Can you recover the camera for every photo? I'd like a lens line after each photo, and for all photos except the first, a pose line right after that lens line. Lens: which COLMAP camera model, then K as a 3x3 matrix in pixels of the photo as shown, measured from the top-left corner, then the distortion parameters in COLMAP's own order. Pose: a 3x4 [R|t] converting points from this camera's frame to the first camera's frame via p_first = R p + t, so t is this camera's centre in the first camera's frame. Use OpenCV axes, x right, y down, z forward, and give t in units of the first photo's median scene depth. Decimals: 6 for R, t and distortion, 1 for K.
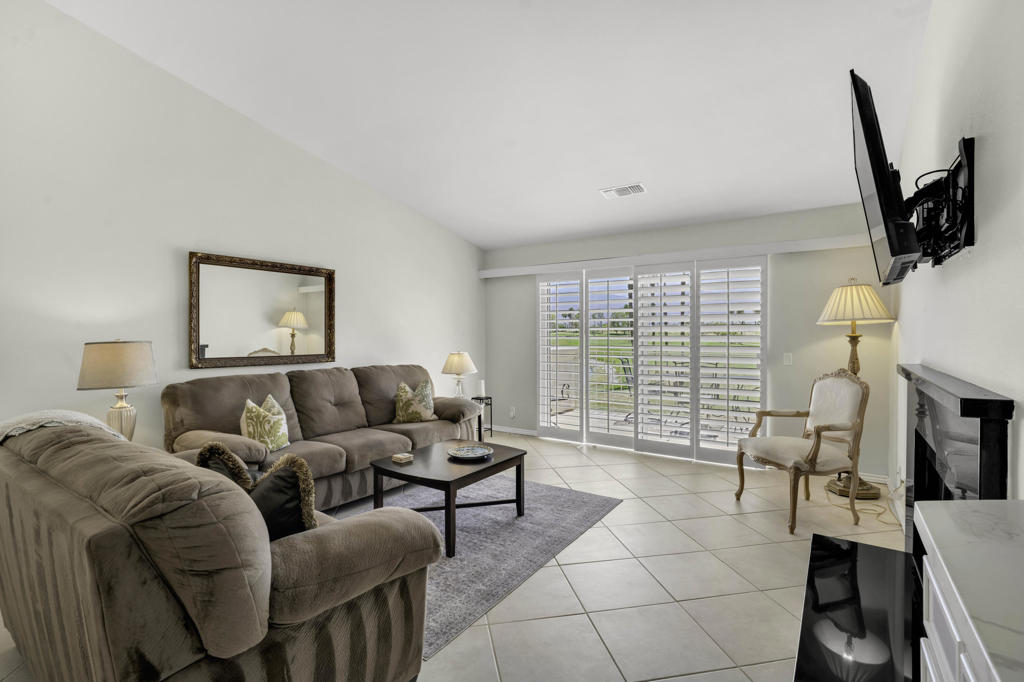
lens RADIAL K [[476.6, 0, 512.0], [0, 476.6, 341.0], [0, 0, 1]] dist [-0.002761, -0.000038]
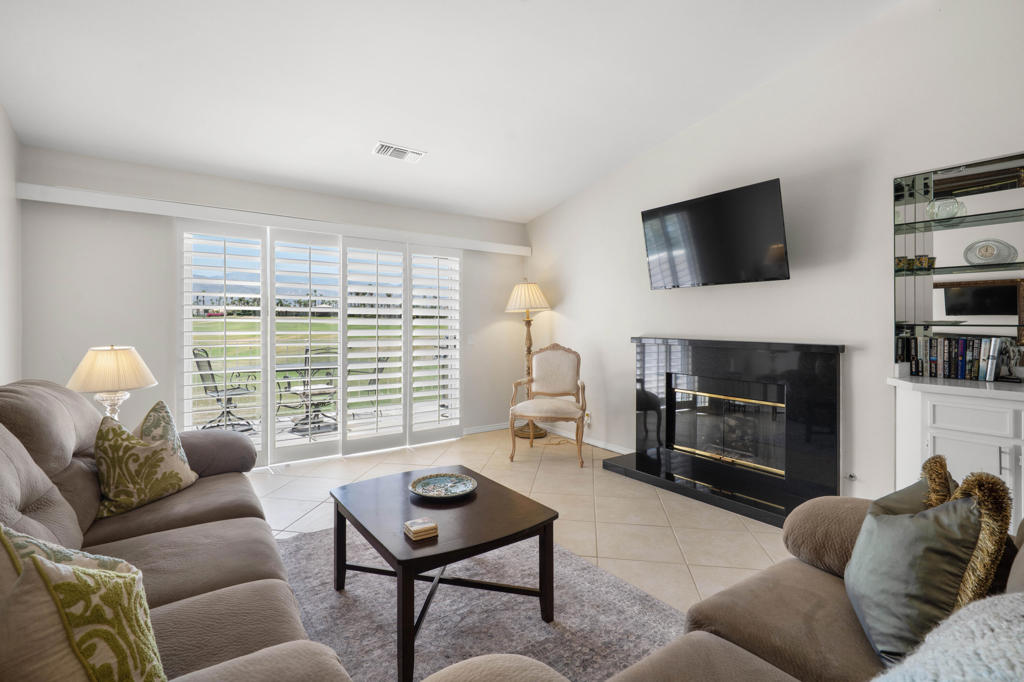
lens RADIAL K [[482.5, 0, 510.6], [0, 482.5, 325.6], [0, 0, 1]] dist [-0.025022, 0.014379]
pose [[0.330537, -0.001340, 0.943792, -0.517713], [0.006203, 0.999980, -0.000753, 0.004974], [-0.943773, 0.006103, 0.330539, 0.510038]]
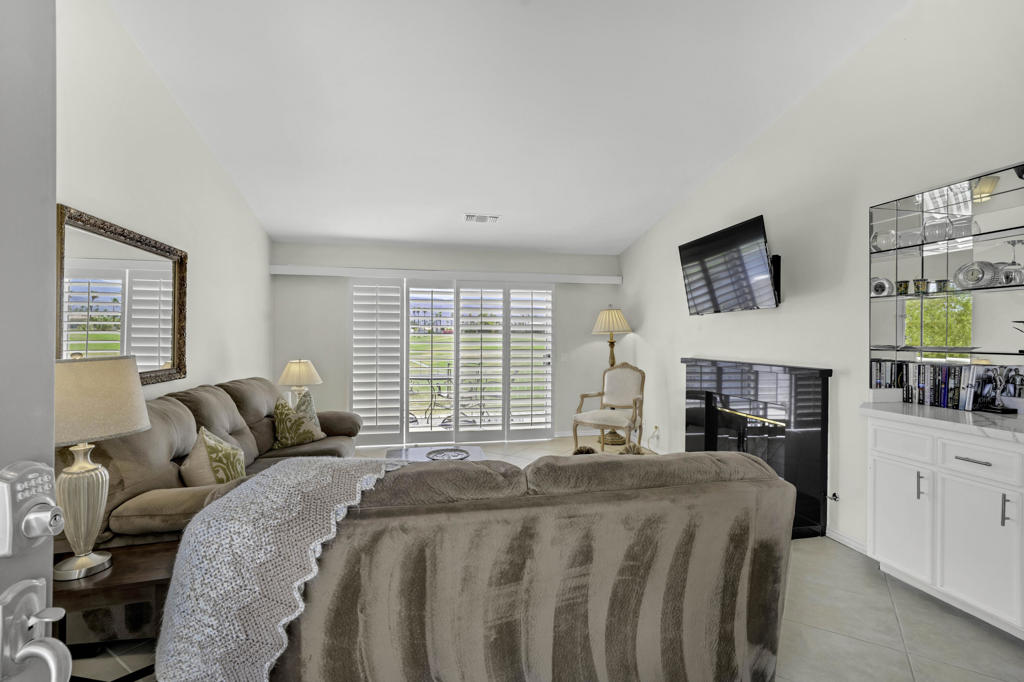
lens RADIAL K [[476.6, 0, 512.0], [0, 476.6, 341.0], [0, 0, 1]] dist [-0.002761, -0.000038]
pose [[0.690904, -0.001882, 0.722944, -0.549314], [0.006646, 0.999971, -0.003749, -0.007593], [-0.722916, 0.007395, 0.690897, 0.135863]]
